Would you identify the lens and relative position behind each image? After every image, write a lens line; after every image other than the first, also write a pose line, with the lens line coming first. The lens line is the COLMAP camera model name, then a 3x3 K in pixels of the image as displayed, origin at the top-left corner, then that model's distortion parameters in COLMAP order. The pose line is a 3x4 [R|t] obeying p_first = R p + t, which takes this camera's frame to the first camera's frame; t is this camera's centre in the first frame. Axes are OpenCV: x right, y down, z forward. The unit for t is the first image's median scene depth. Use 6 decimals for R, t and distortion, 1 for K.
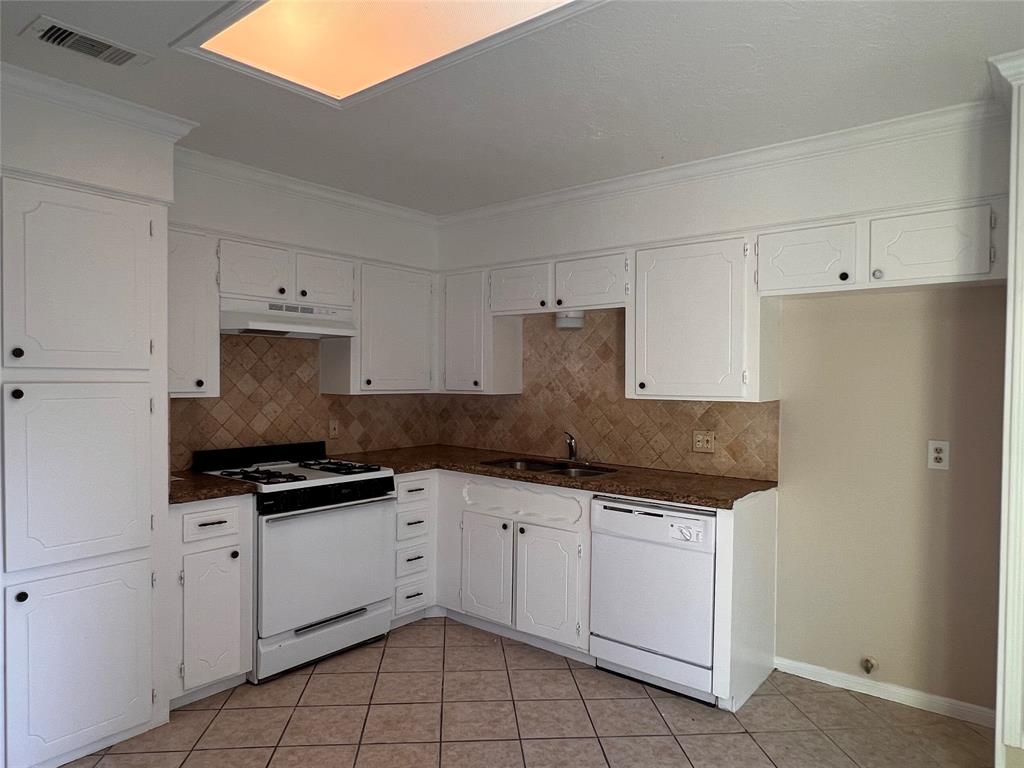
lens RADIAL K [[659.6, 0, 512.7], [0, 659.6, 391.9], [0, 0, 1]] dist [-0.004287, 0.001905]
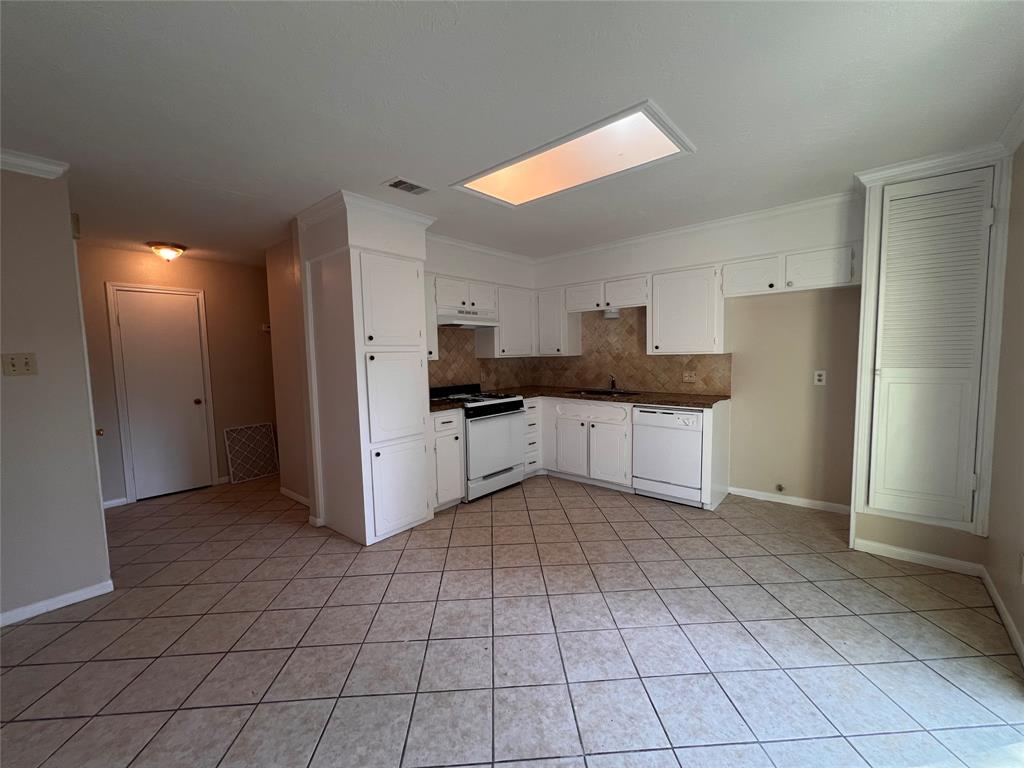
lens RADIAL K [[411.8, 0, 513.8], [0, 411.8, 386.6], [0, 0, 1]] dist [-0.002467, 0.000270]
pose [[0.999037, -0.027805, -0.033928, -0.194879], [0.029810, 0.997749, 0.060077, 0.021109], [0.032181, -0.061031, 0.997617, -0.215496]]
